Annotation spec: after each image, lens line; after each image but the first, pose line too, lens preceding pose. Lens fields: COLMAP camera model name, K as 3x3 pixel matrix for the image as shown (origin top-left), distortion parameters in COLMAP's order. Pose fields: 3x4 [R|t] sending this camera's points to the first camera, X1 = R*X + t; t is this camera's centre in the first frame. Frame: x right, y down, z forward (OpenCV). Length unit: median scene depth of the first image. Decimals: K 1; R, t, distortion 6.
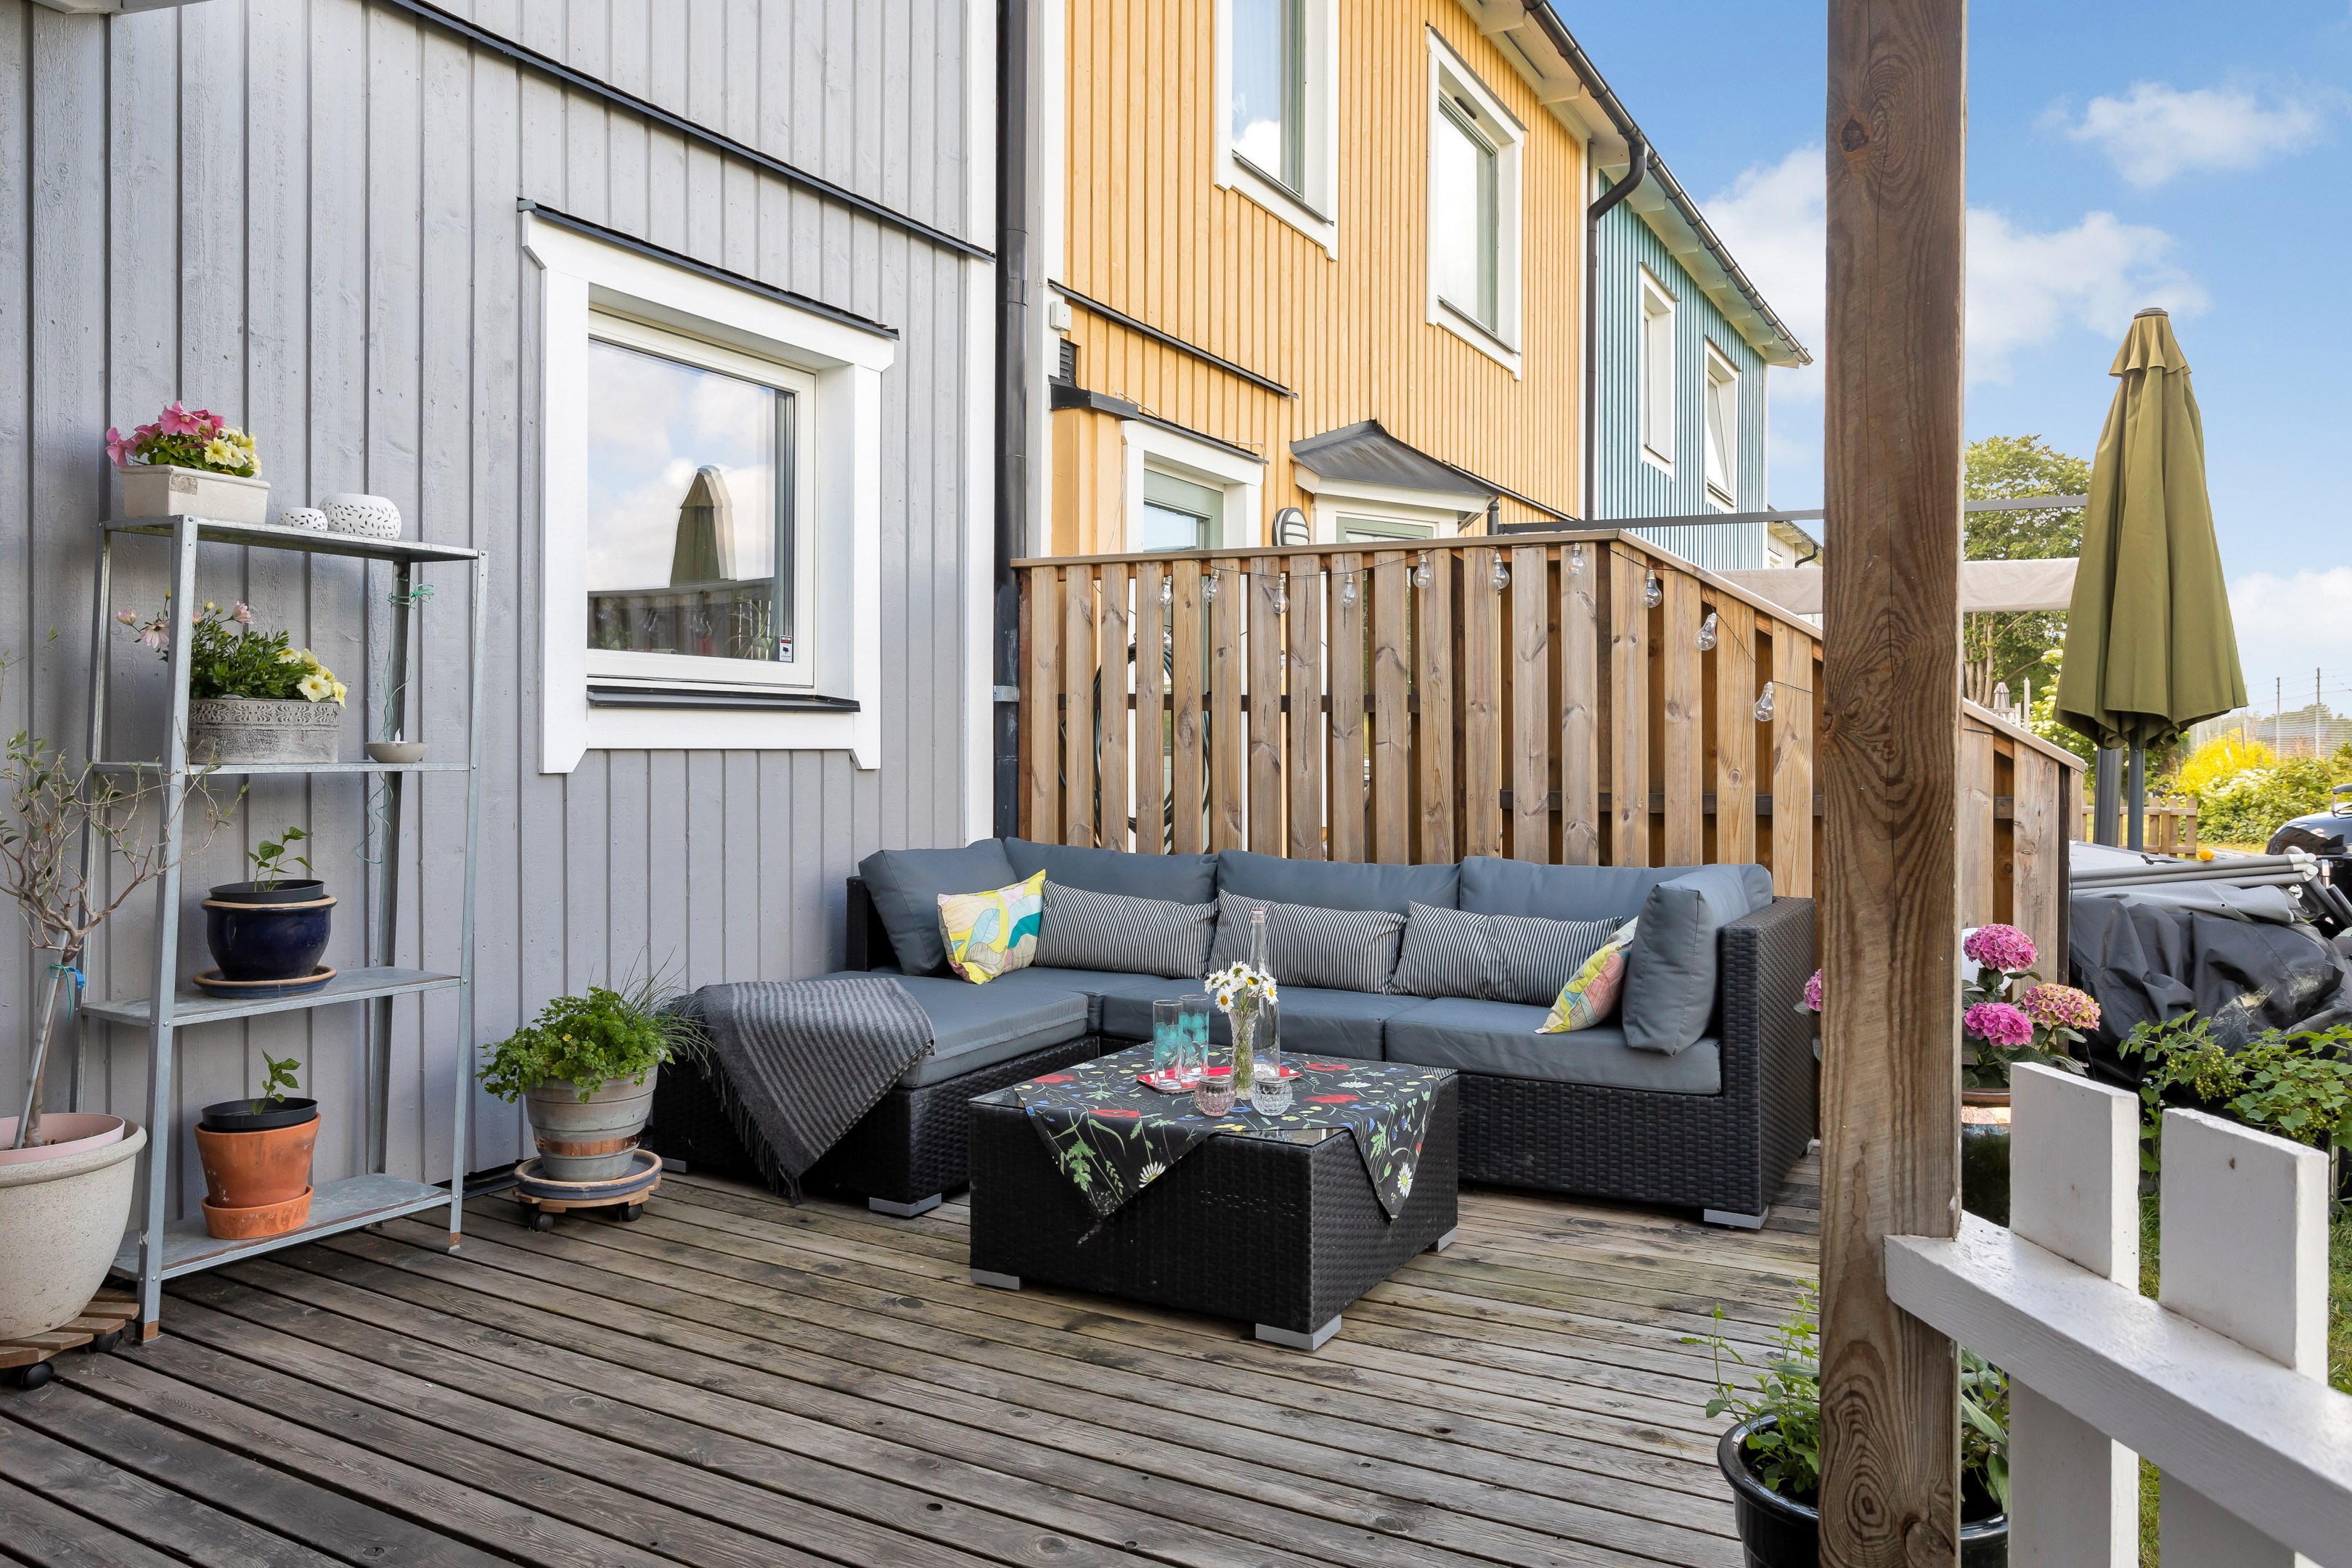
lens RADIAL K [[1626.6, 0, 1173.8], [0, 1626.6, 759.7], [0, 0, 1]] dist [0.000529, -0.001157]
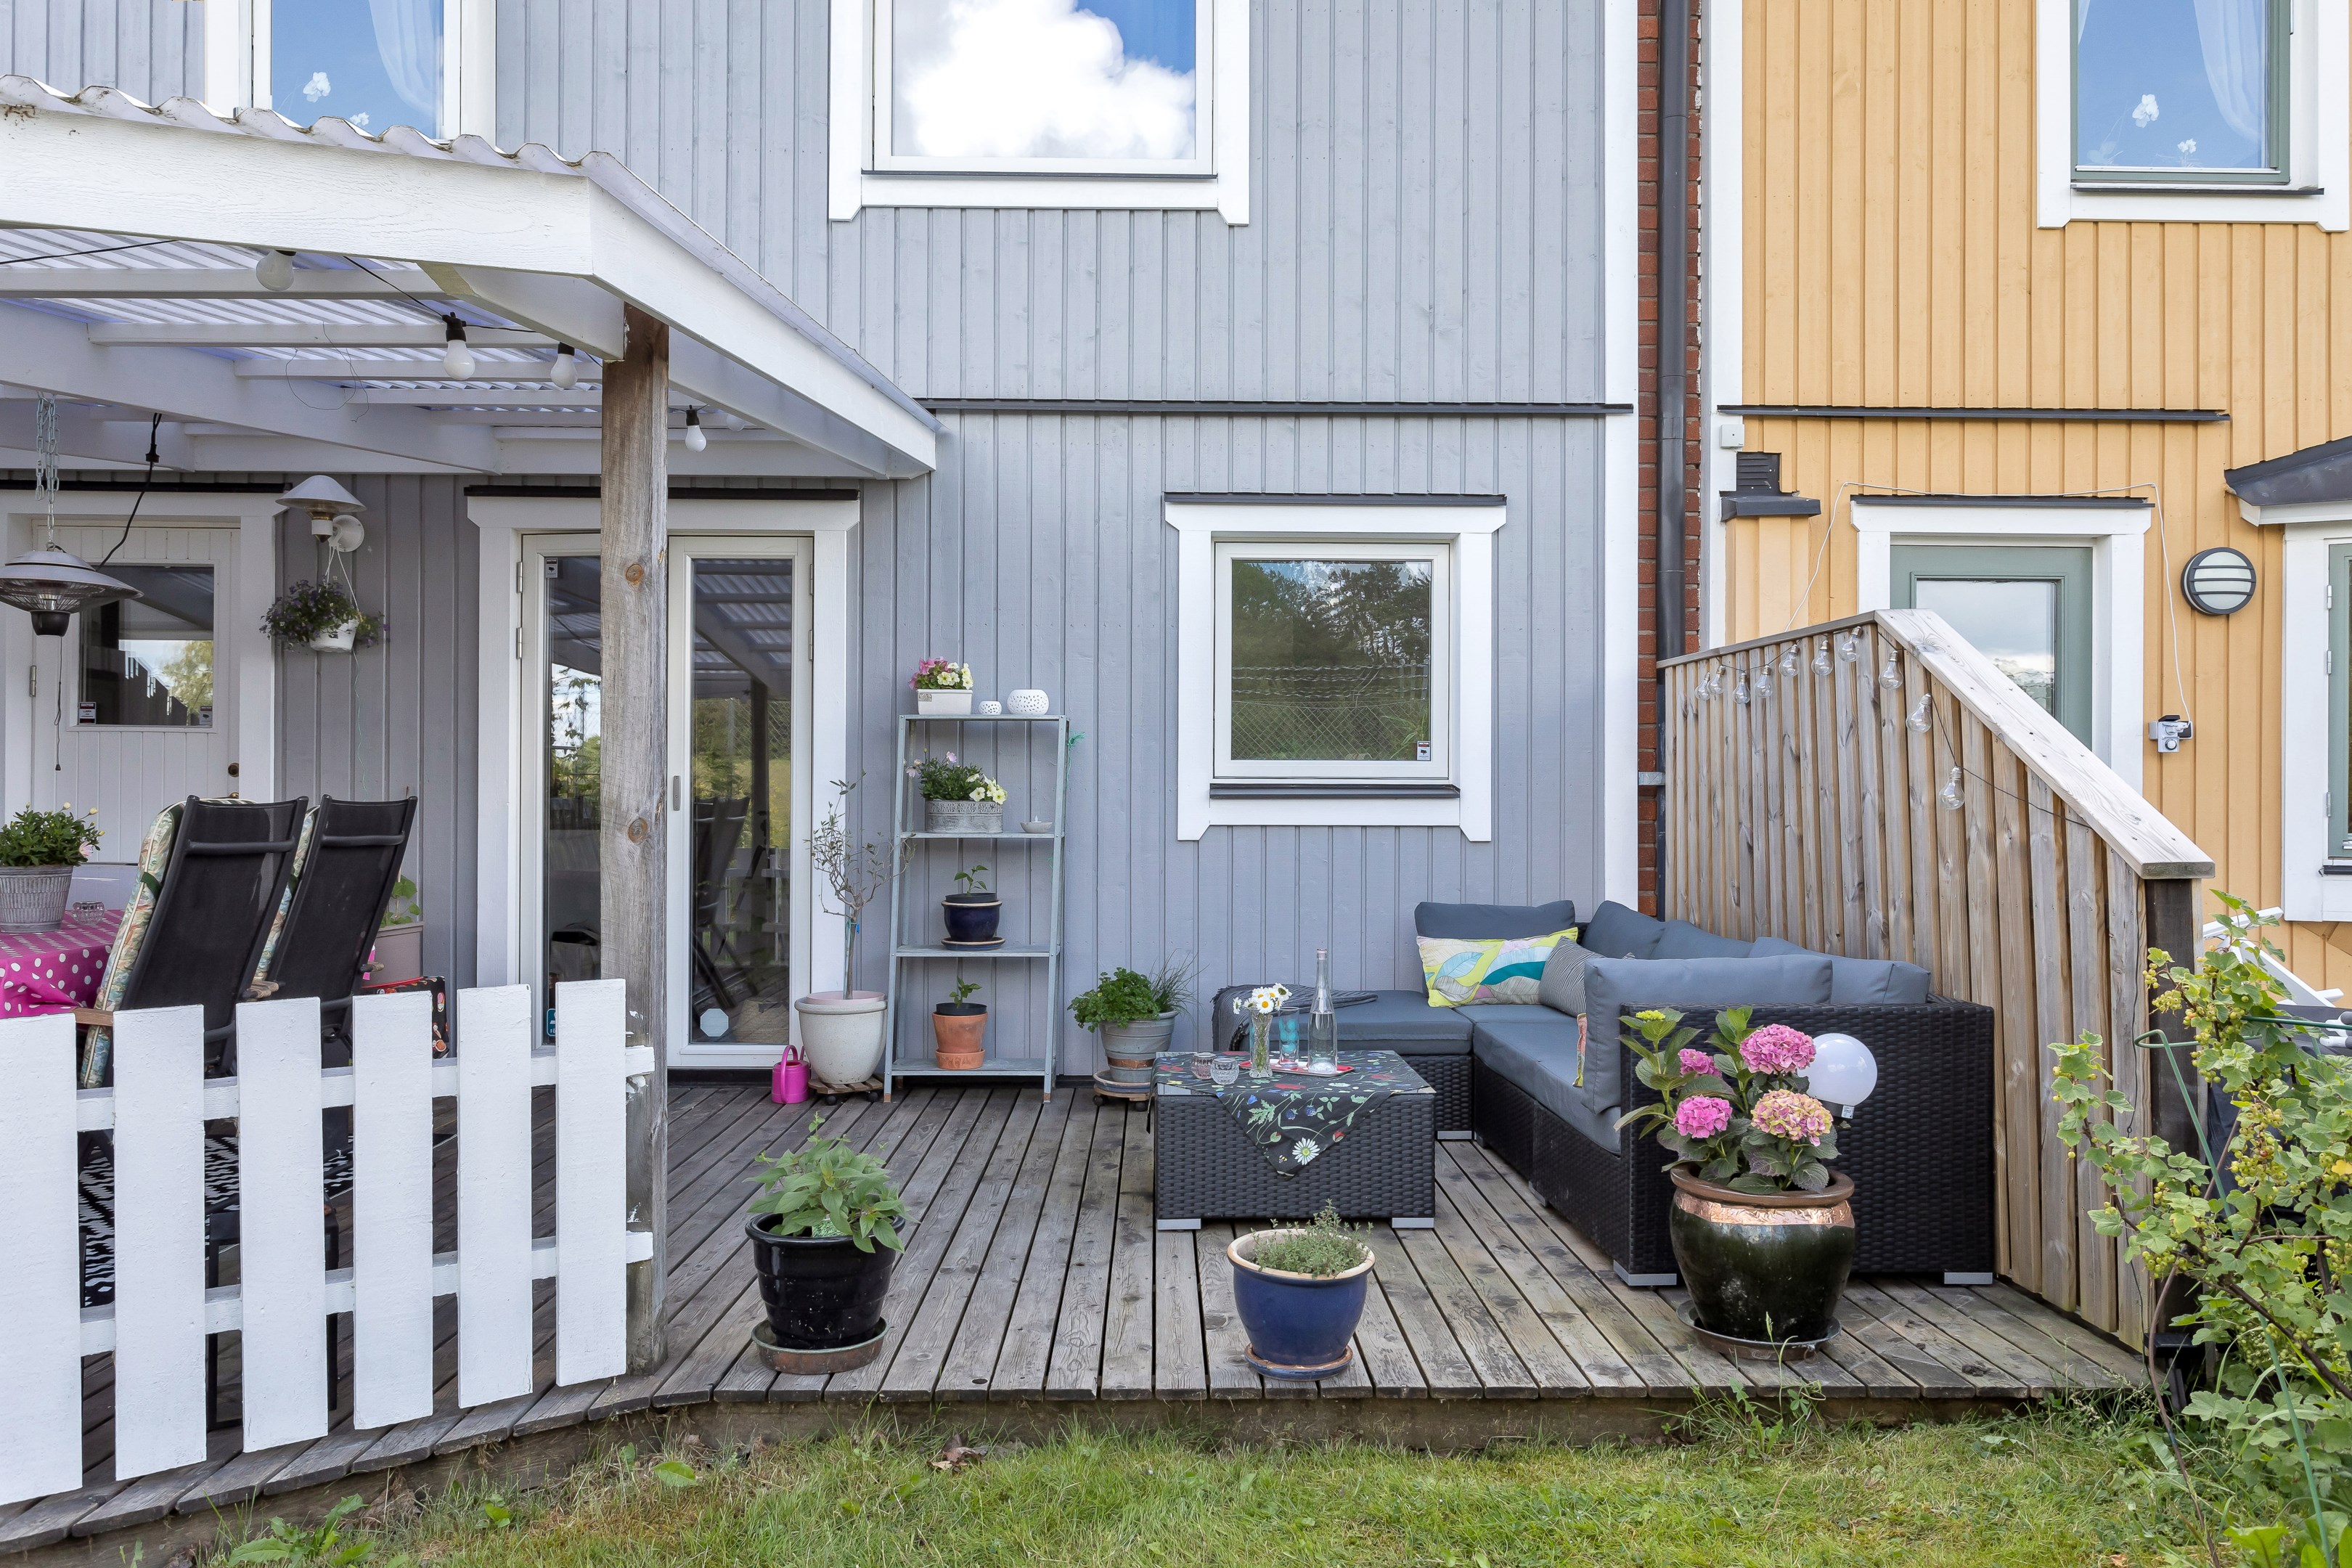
lens RADIAL K [[1629.0, 0, 1176.0], [0, 1629.0, 784.0], [0, 0, 1]] dist [-0.005364, -0.003938]
pose [[0.514872, -0.008578, -0.857224, 0.898754], [-0.007837, 0.999861, -0.014713, -0.020974], [0.857231, 0.014293, 0.514733, 0.140766]]
